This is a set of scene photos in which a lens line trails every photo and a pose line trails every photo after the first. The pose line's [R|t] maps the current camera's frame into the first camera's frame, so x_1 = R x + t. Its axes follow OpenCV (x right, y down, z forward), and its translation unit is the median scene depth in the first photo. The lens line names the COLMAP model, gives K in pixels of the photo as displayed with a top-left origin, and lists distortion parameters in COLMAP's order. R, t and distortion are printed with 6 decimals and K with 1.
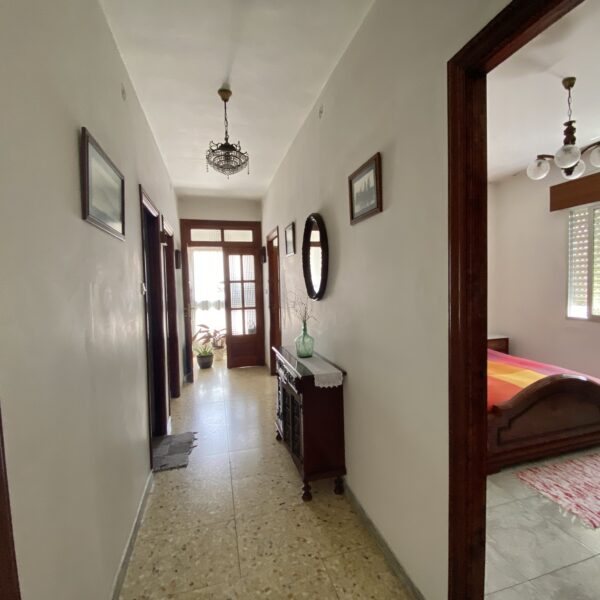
lens RADIAL K [[325.1, 0, 305.0], [0, 325.1, 303.2], [0, 0, 1]] dist [0.011473, -0.017720]
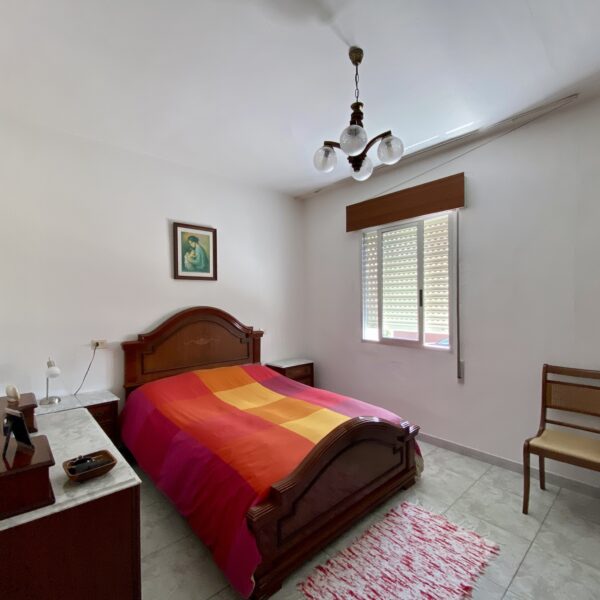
lens RADIAL K [[325.1, 0, 301.5], [0, 325.1, 297.3], [0, 0, 1]] dist [0.011473, -0.017720]
pose [[0.885291, 0.029357, 0.464111, 0.196357], [0.005324, 0.997300, -0.073238, -0.015276], [-0.465008, 0.067308, 0.882744, 0.223751]]
